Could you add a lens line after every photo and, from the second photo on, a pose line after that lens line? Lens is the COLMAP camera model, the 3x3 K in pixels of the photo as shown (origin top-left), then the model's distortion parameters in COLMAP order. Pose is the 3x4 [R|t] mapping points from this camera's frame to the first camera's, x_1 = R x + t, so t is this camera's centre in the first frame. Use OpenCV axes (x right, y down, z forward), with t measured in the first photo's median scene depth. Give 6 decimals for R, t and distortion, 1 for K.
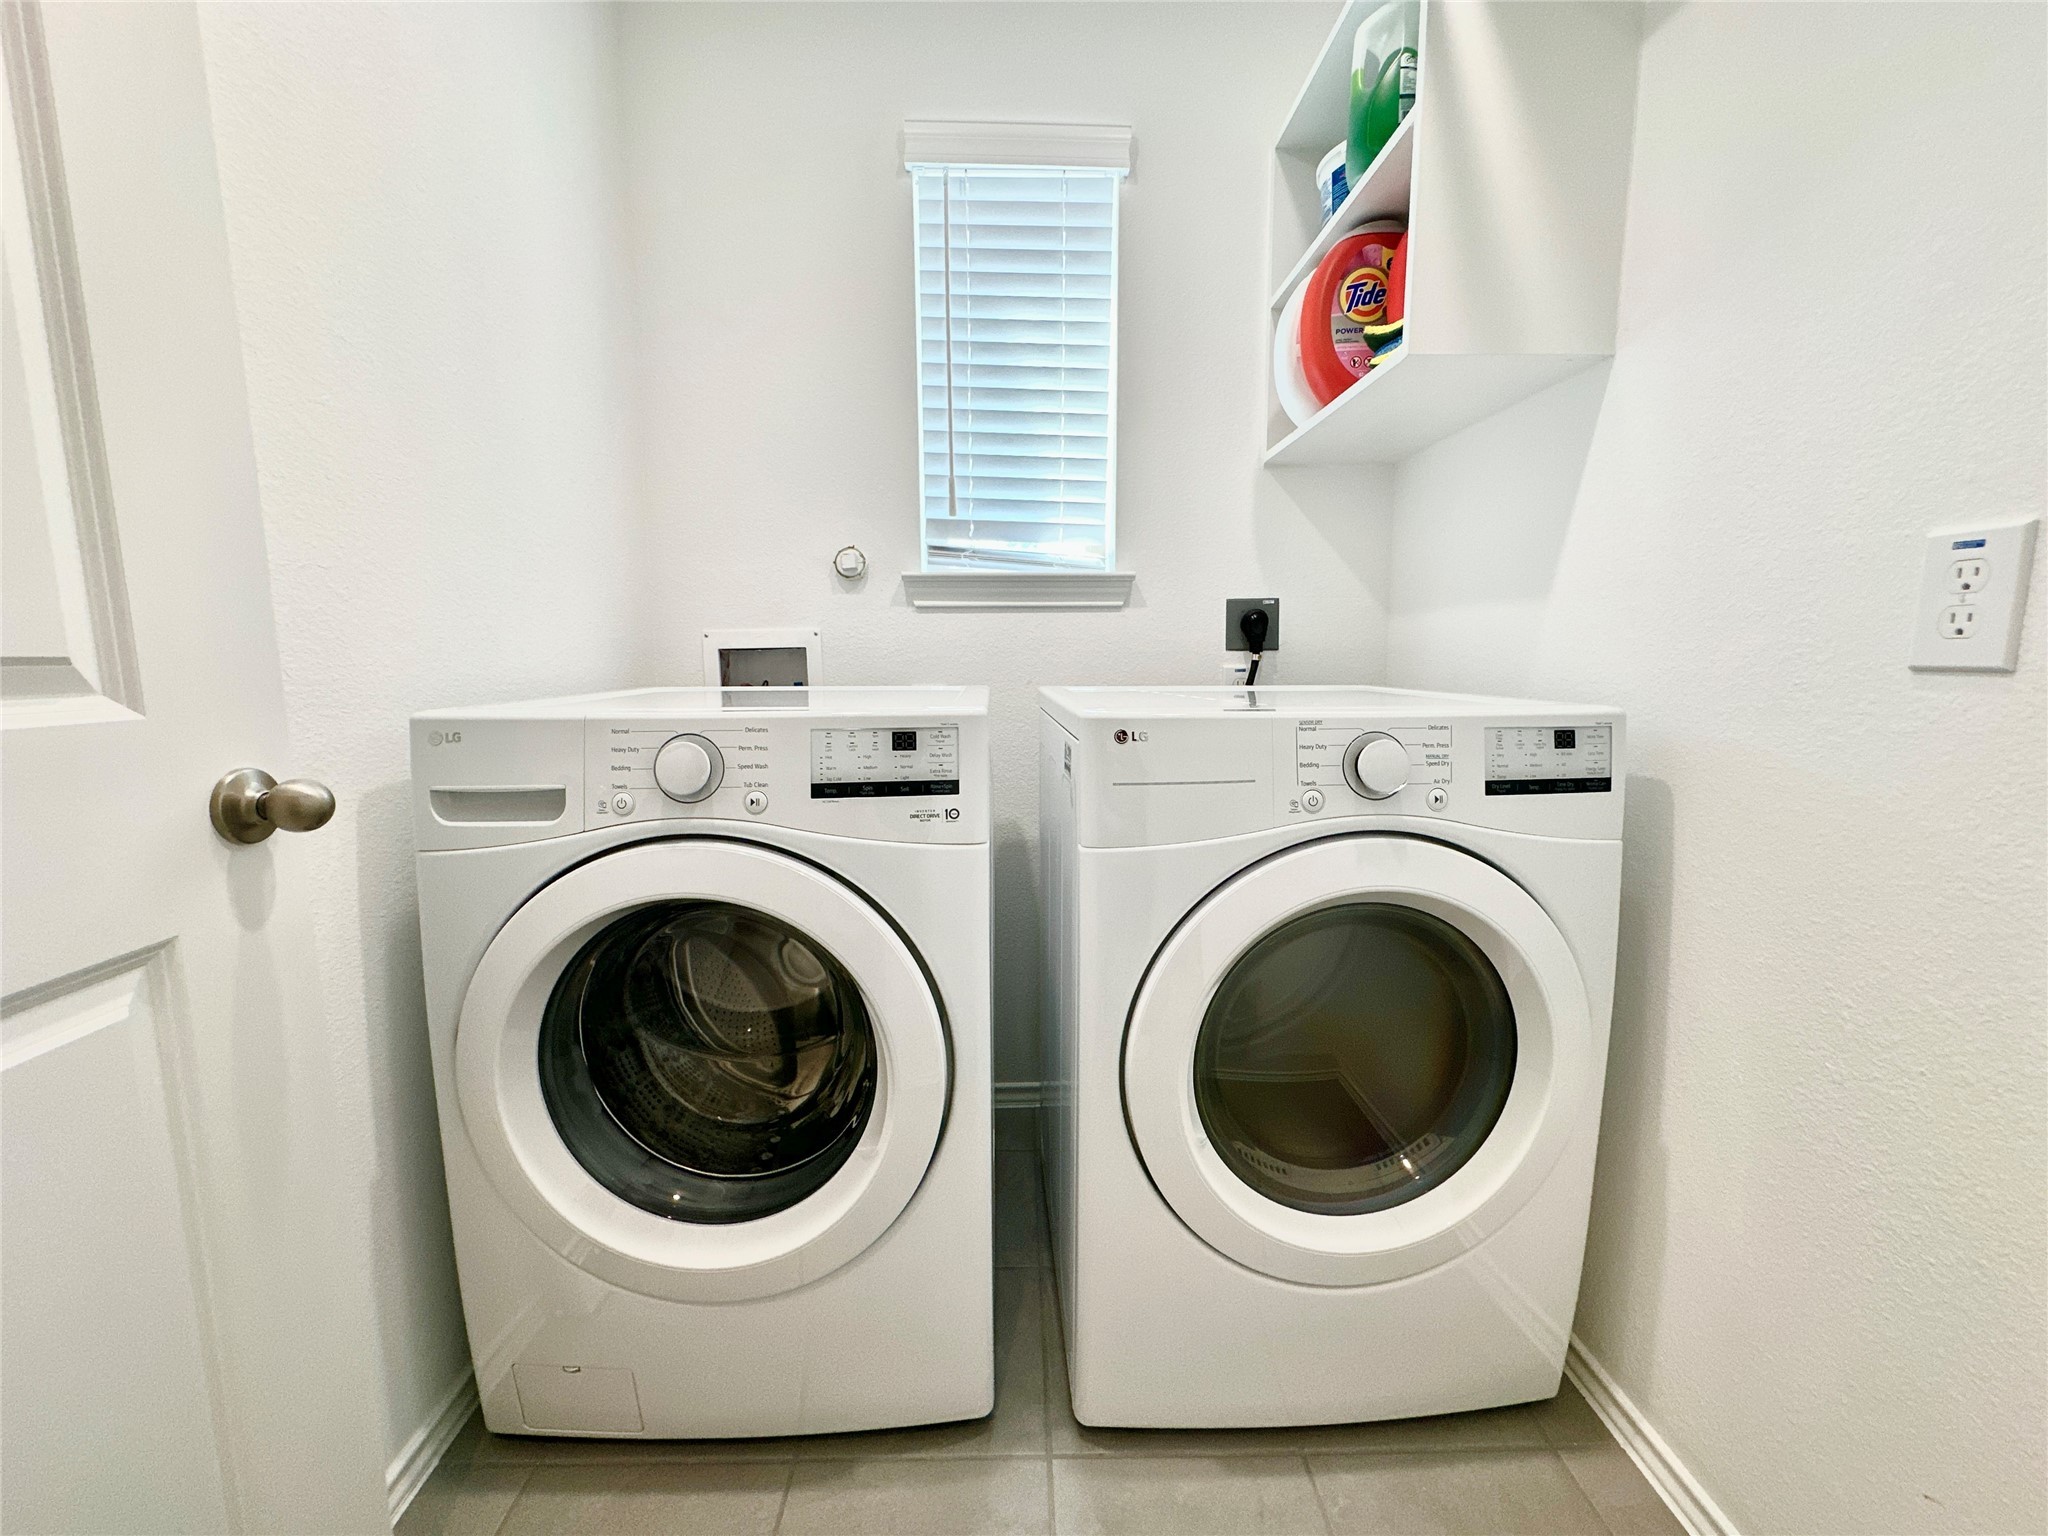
lens RADIAL K [[818.8, 0, 1023.9], [0, 818.8, 762.8], [0, 0, 1]] dist [-0.002409, -0.000134]
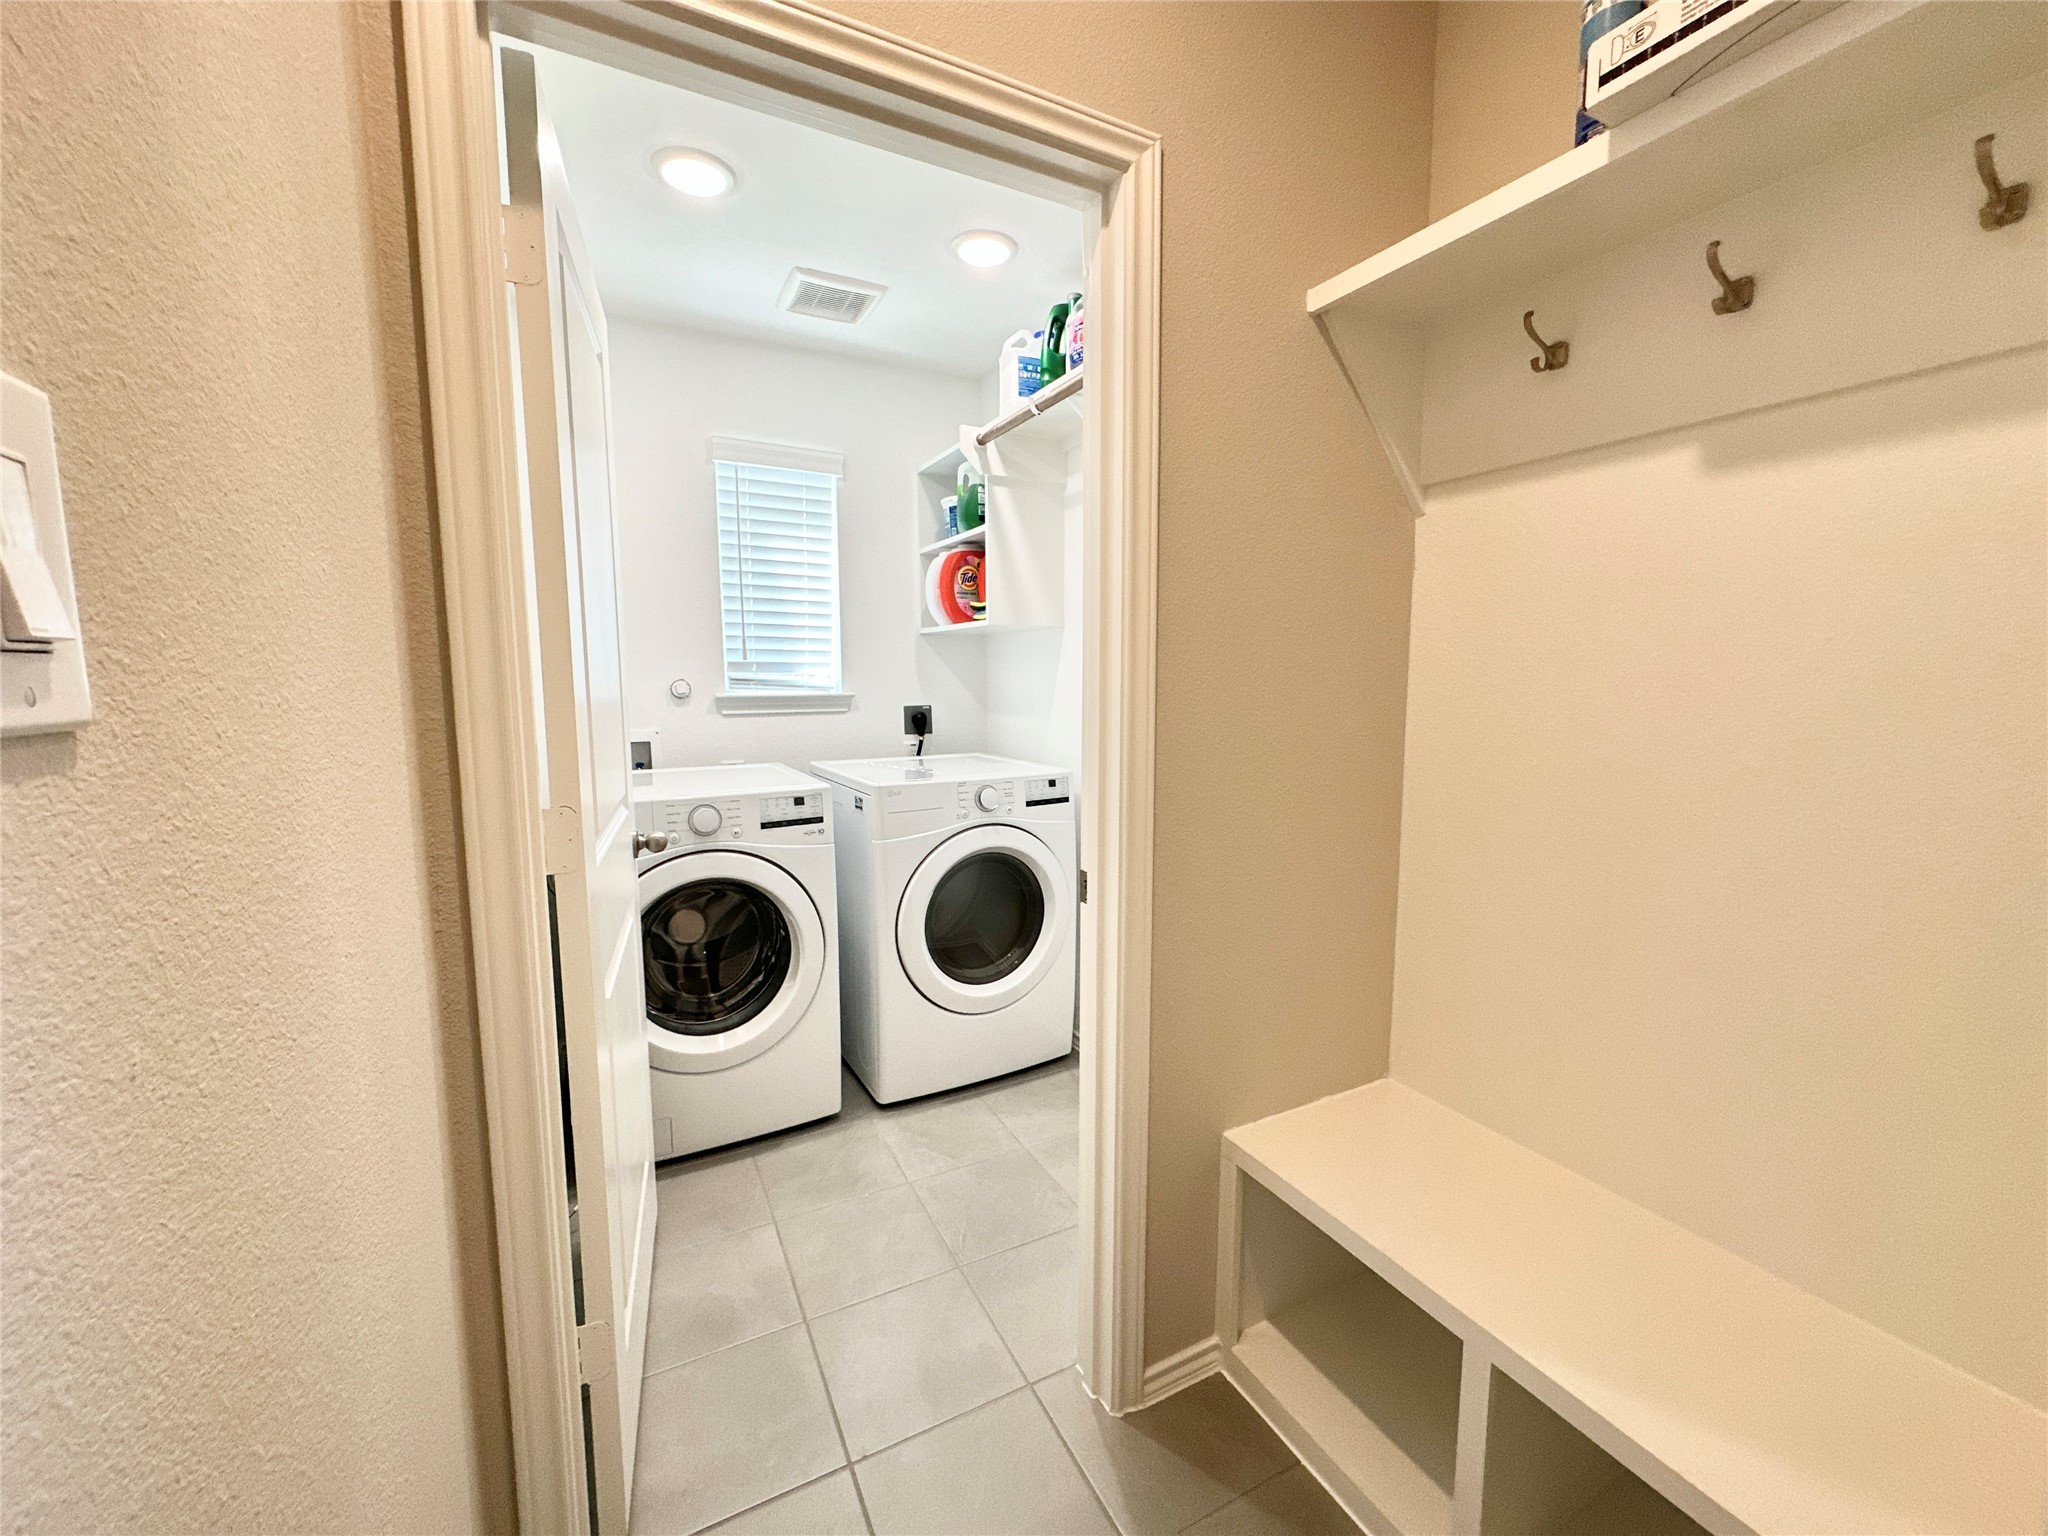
lens RADIAL K [[818.8, 0, 1023.9], [0, 818.8, 762.8], [0, 0, 1]] dist [-0.002409, -0.000134]
pose [[0.895172, -0.046923, 0.443244, -0.483858], [0.059389, 0.998133, -0.014278, -0.052225], [-0.441746, 0.039105, 0.896287, -1.096996]]
